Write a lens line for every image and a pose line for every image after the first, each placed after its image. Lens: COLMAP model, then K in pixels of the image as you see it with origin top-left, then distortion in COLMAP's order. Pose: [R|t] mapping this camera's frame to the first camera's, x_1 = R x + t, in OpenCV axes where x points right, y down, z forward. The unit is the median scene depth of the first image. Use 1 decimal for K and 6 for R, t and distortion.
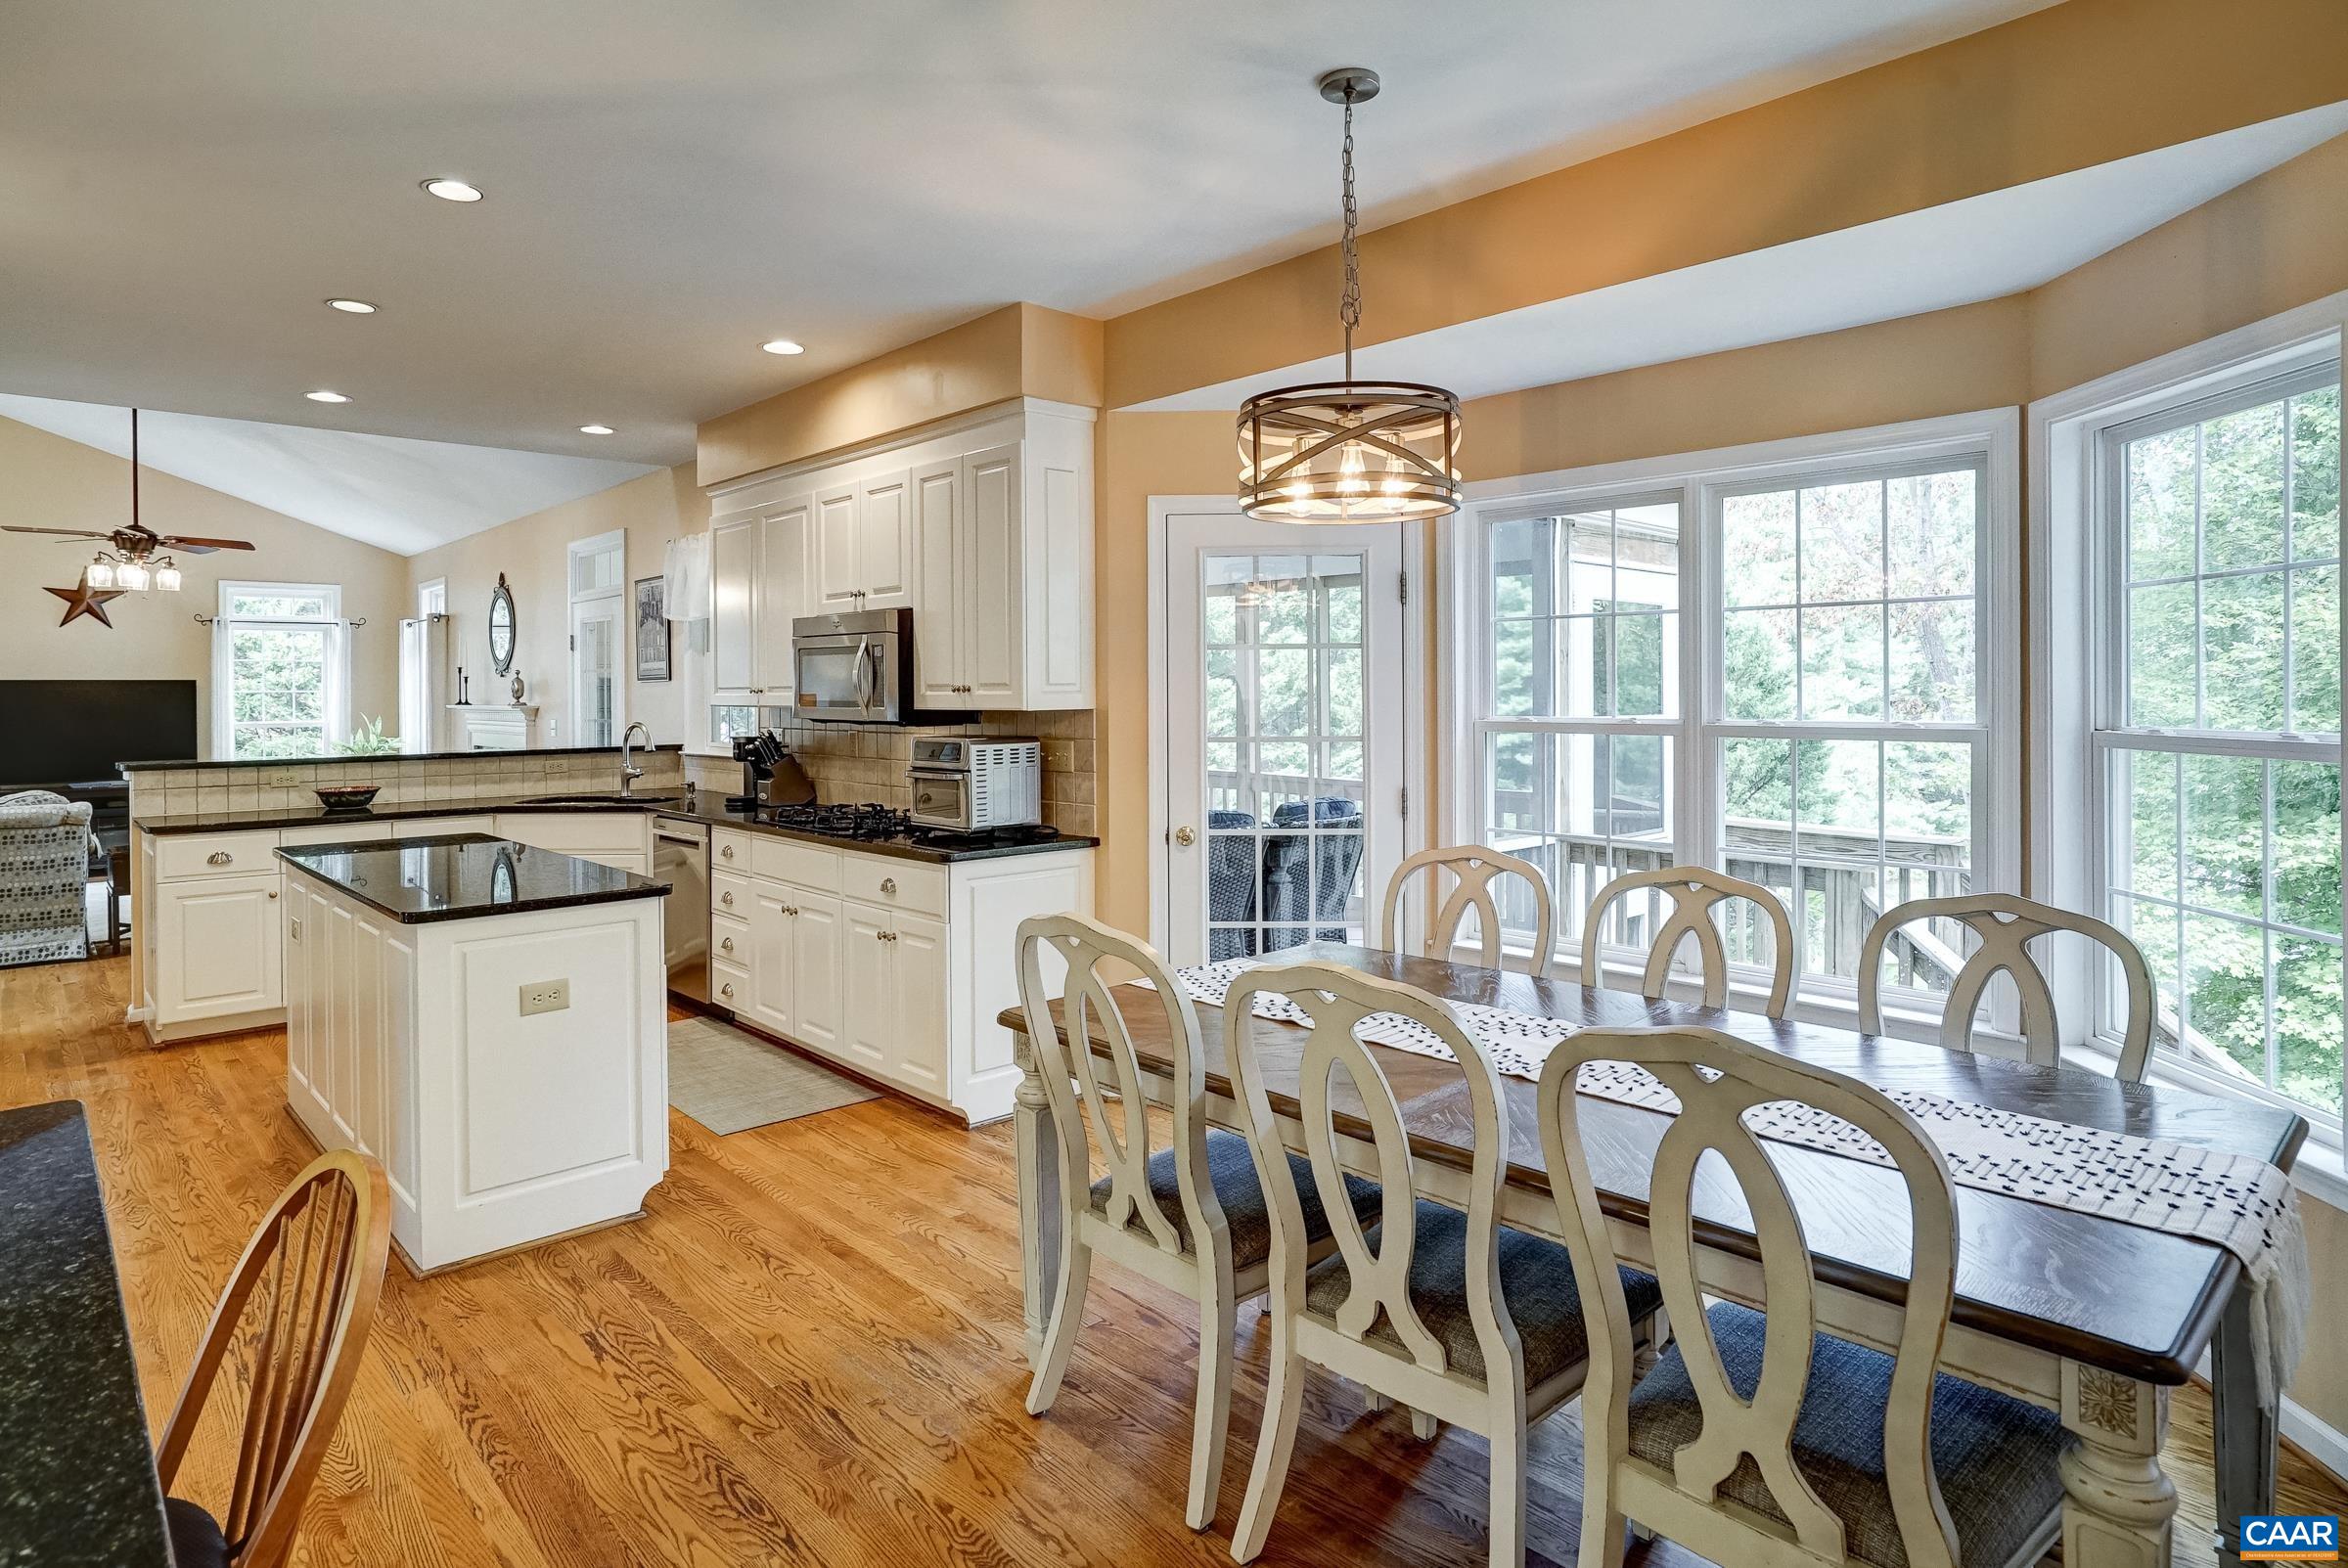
lens RADIAL K [[1296.4, 0, 1166.4], [0, 1296.4, 695.5], [0, 0, 1]] dist [-0.042298, 0.022749]
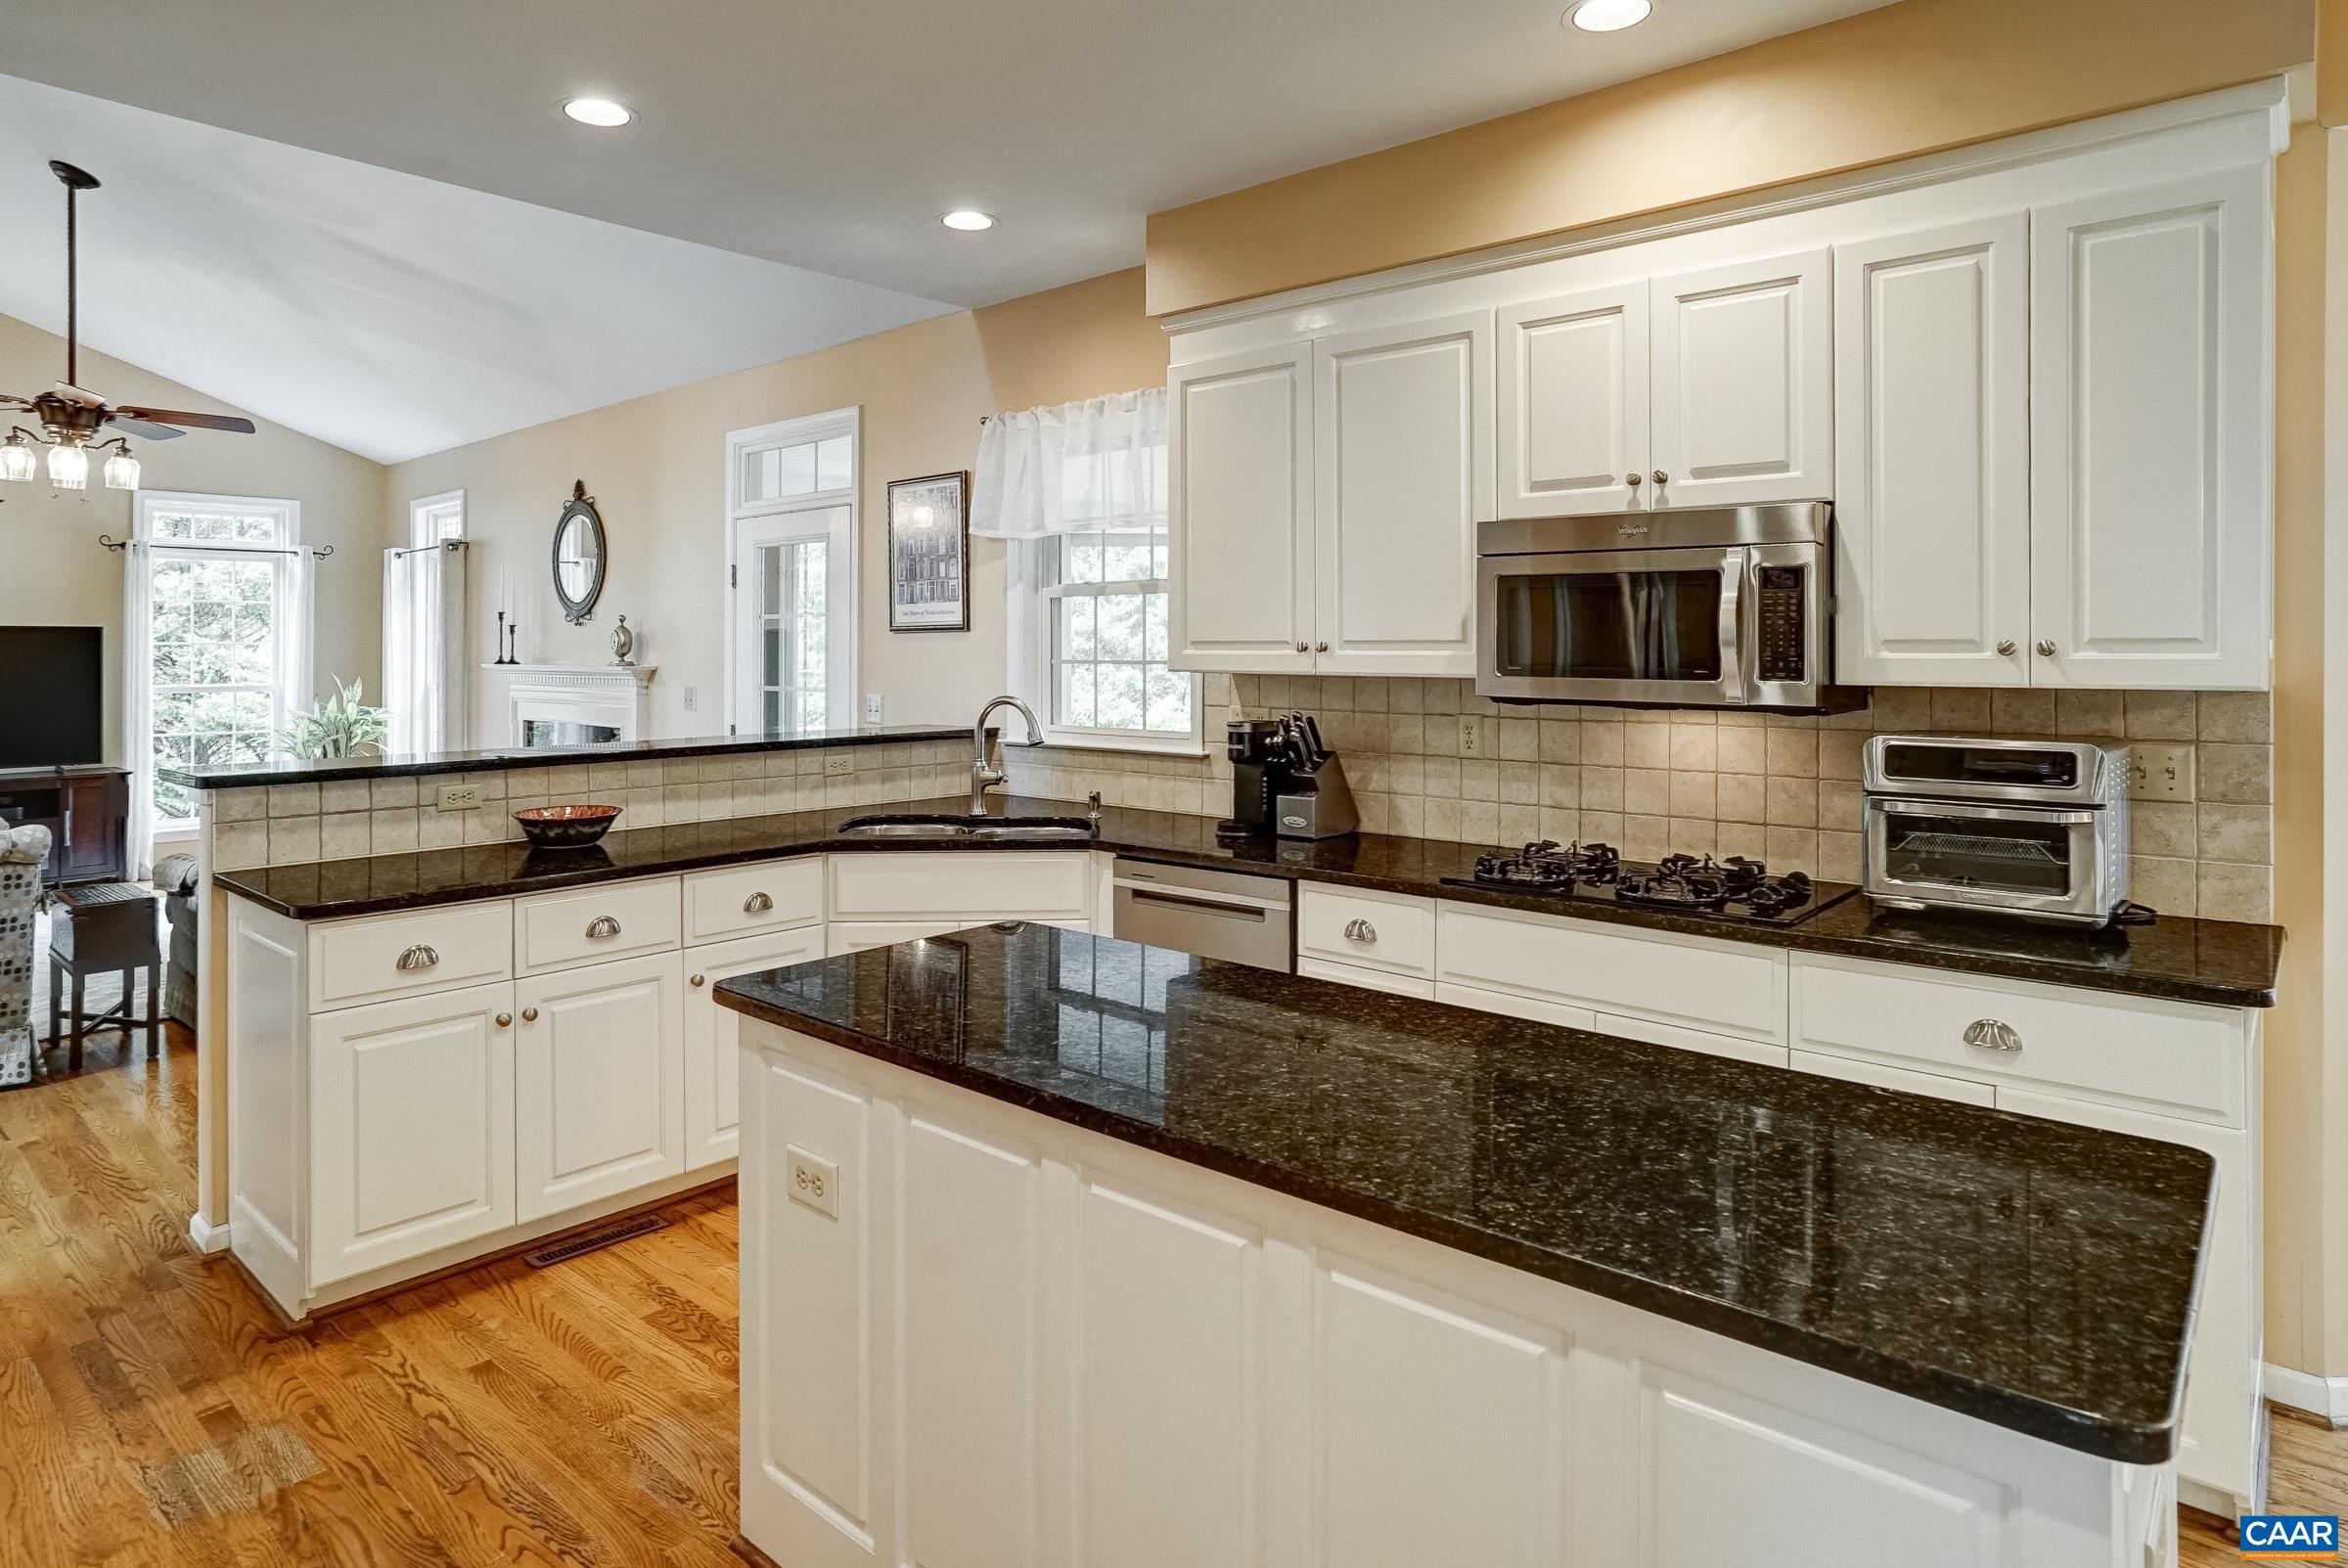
lens RADIAL K [[1338.4, 0, 1134.4], [0, 1338.4, 643.4], [0, 0, 1]] dist [-0.007194, 0.001314]
pose [[0.996834, 0.006952, 0.079206, -0.376936], [-0.006276, 0.999942, -0.008775, -0.000015], [-0.079262, 0.008250, 0.996820, 0.324331]]
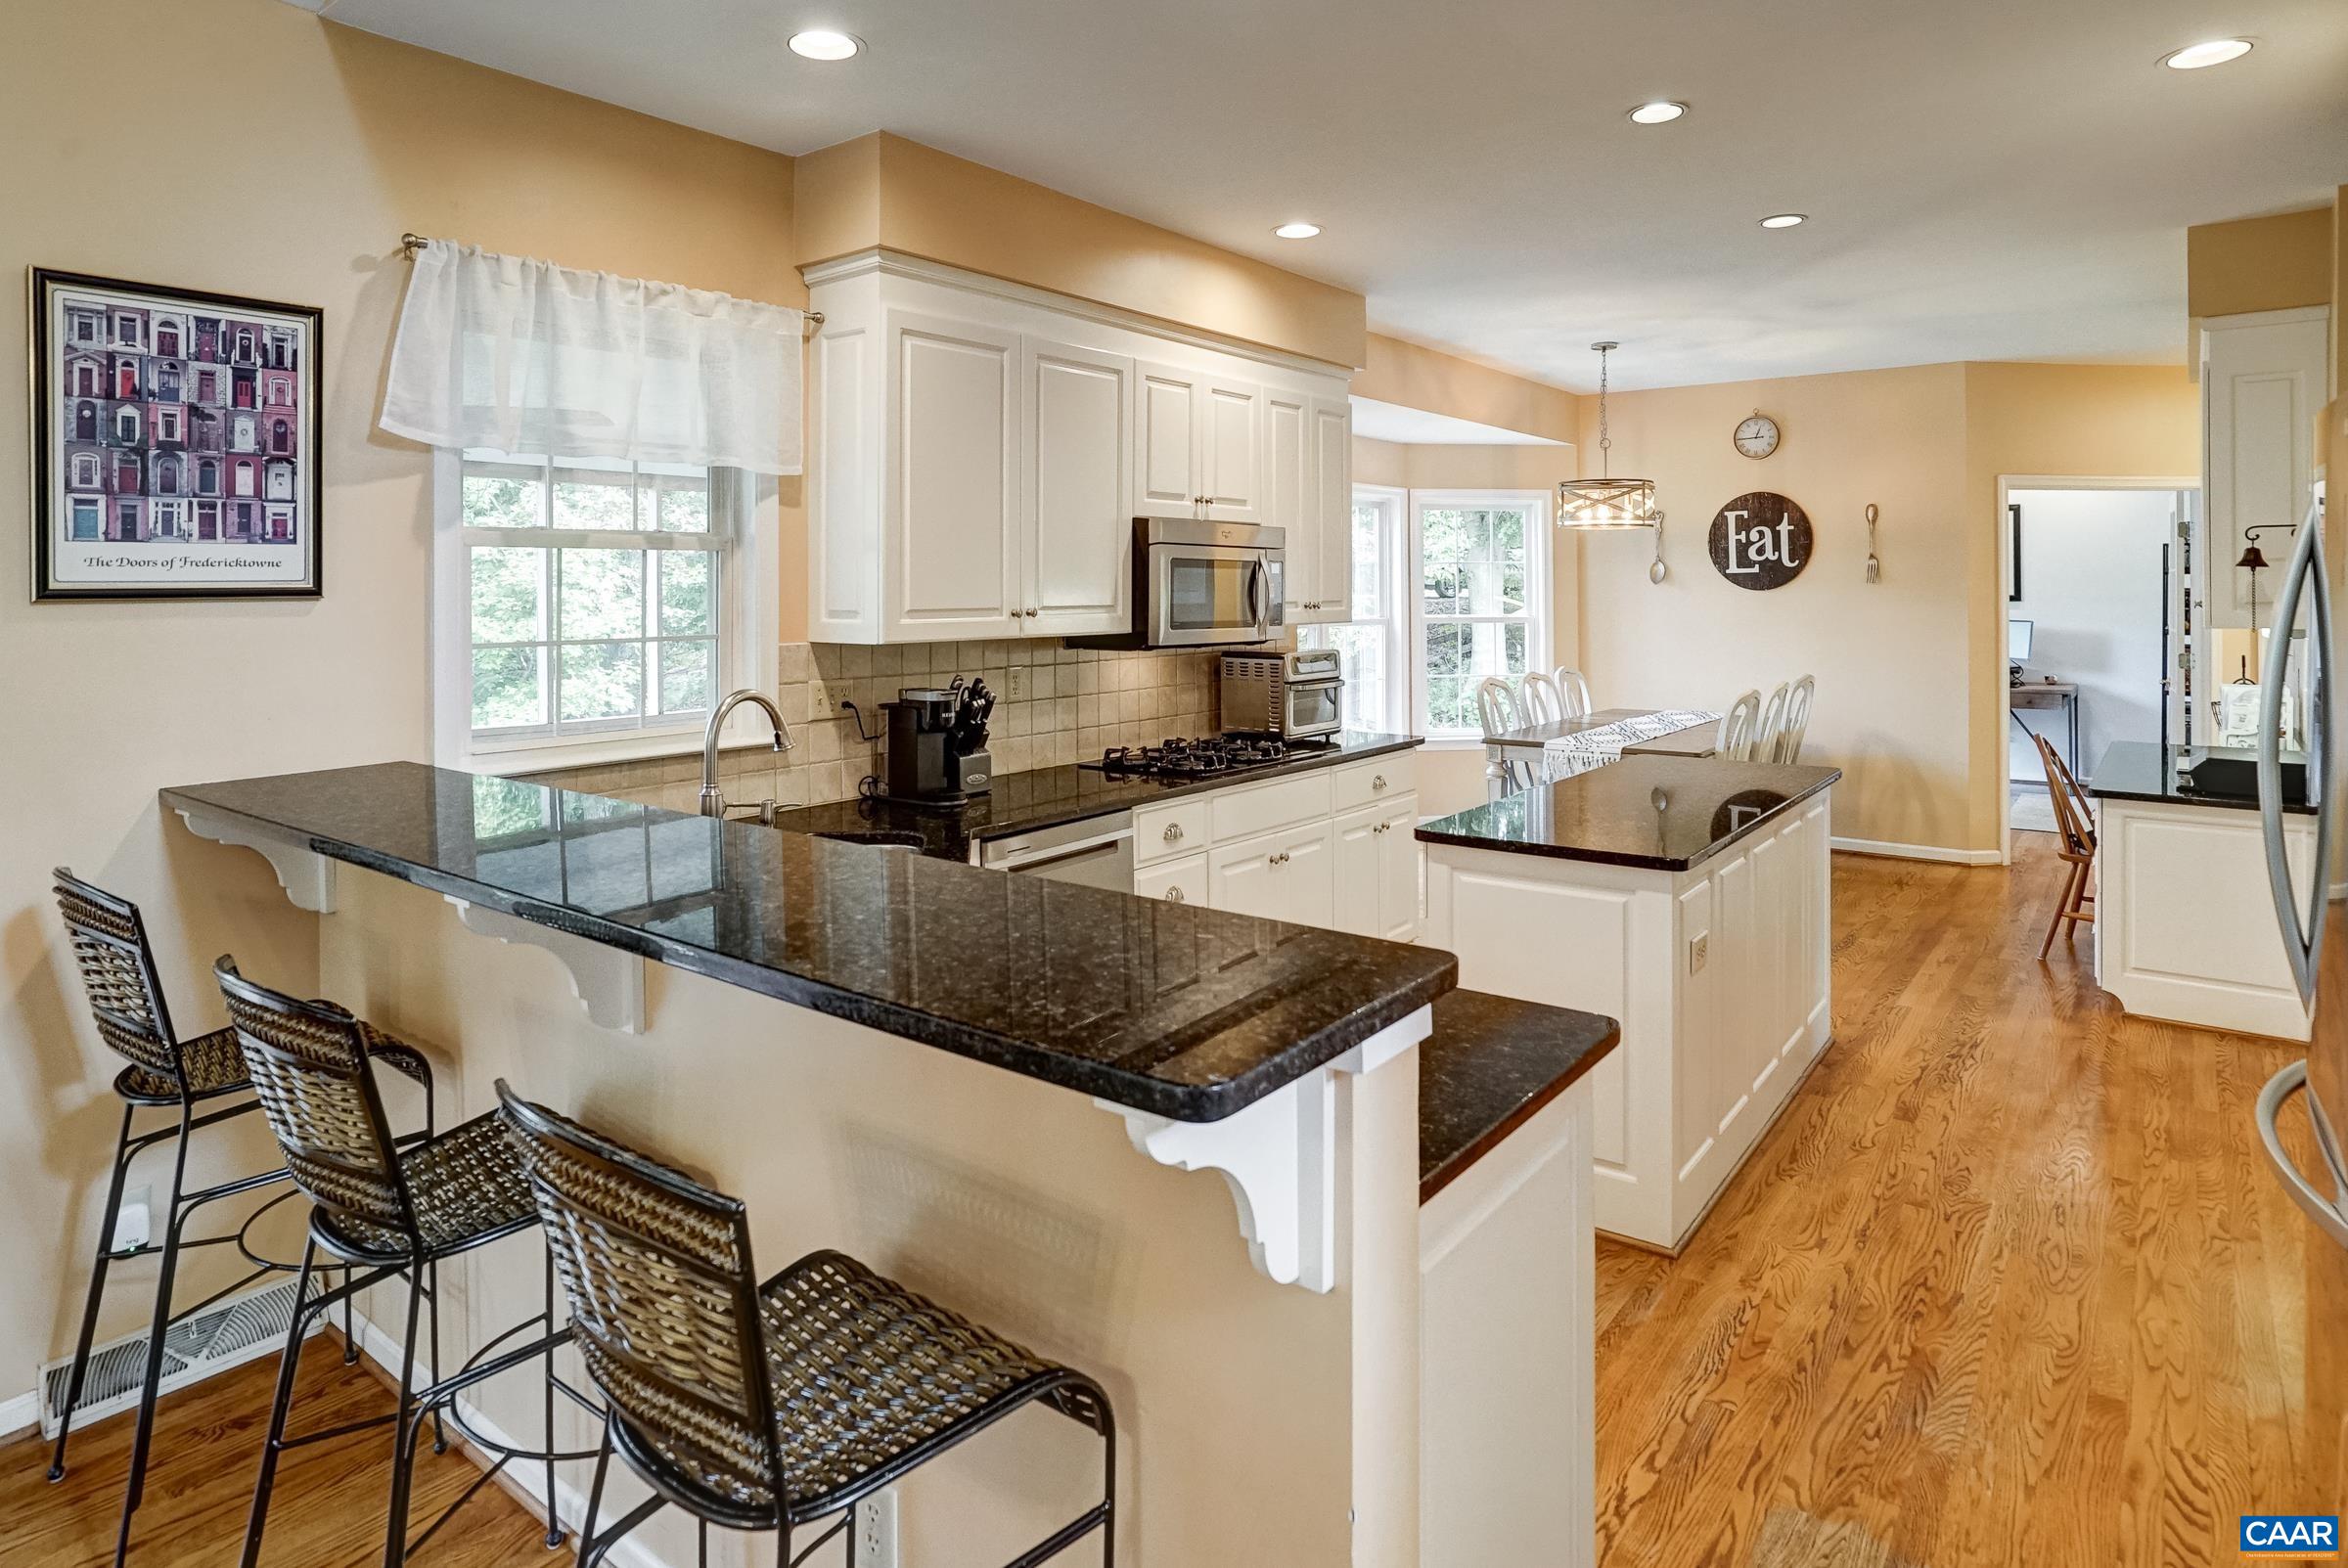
lens RADIAL K [[1361.5, 0, 1142.0], [0, 1361.5, 585.2], [0, 0, 1]] dist [-0.025392, 0.001507]
pose [[-0.164517, 0.010124, 0.986322, -0.853291], [0.014291, 0.999867, -0.007879, -0.010002], [-0.986271, 0.012799, -0.164639, 0.887326]]
